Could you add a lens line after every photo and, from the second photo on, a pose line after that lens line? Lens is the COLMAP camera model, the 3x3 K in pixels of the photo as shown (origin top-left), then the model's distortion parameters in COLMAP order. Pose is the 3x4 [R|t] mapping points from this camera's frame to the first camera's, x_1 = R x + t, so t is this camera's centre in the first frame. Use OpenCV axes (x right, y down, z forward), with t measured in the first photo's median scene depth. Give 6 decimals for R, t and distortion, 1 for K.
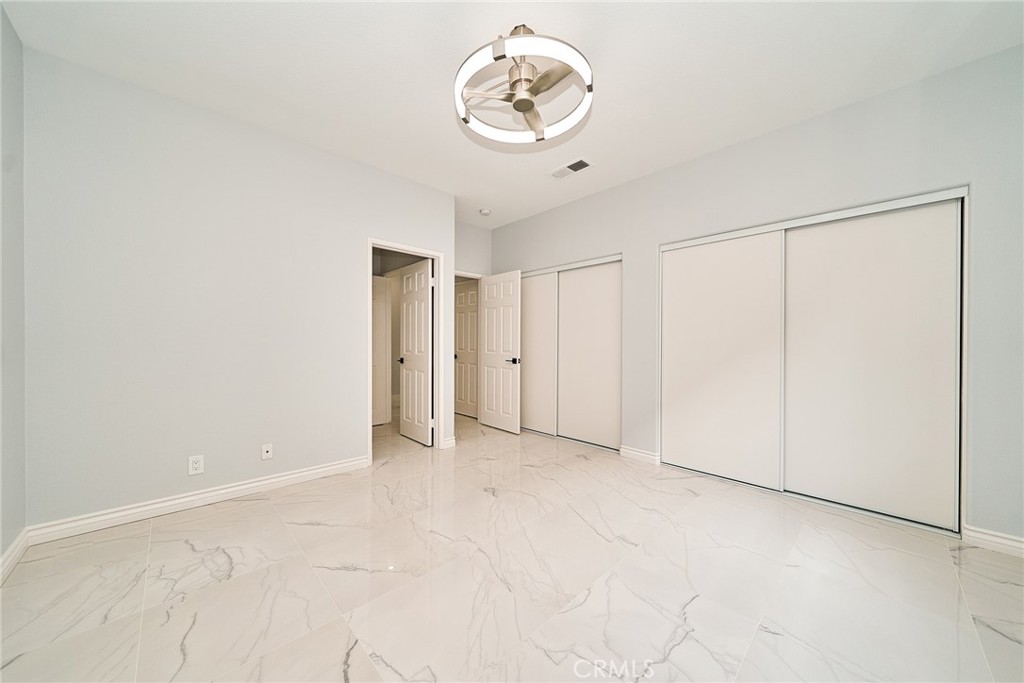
lens RADIAL K [[347.0, 0, 512.0], [0, 347.0, 341.5], [0, 0, 1]] dist [-0.001354, -0.000241]
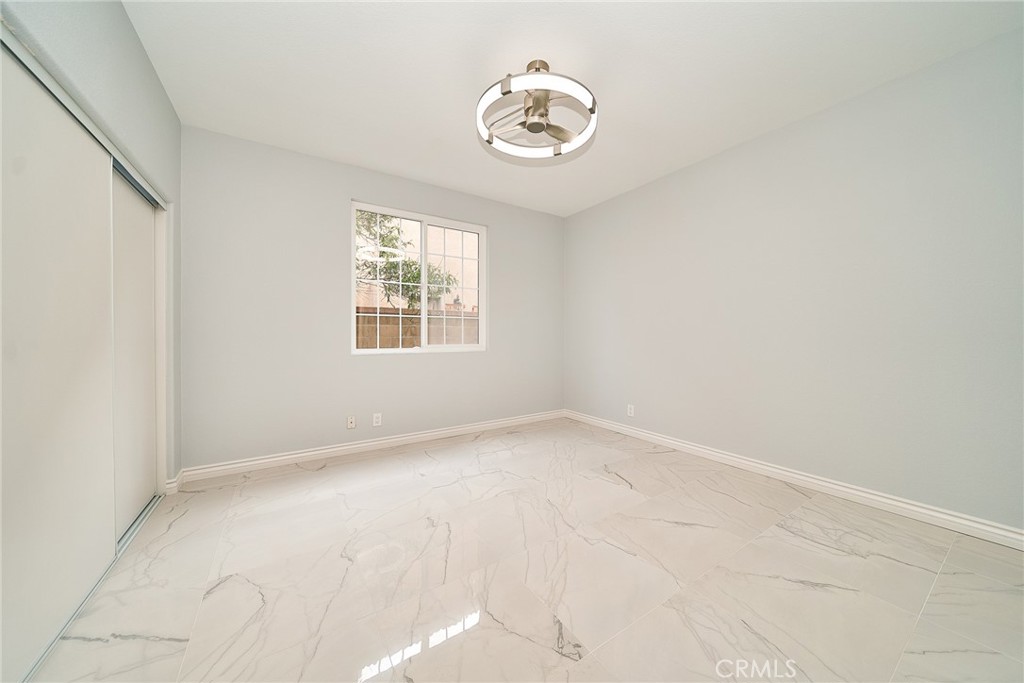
lens RADIAL K [[347.0, 0, 512.0], [0, 347.0, 341.5], [0, 0, 1]] dist [-0.001354, -0.000241]
pose [[-0.982274, -0.006679, 0.187334, -0.110073], [-0.004037, 0.999887, 0.014485, 0.017015], [-0.187409, 0.013472, -0.982190, 2.178372]]
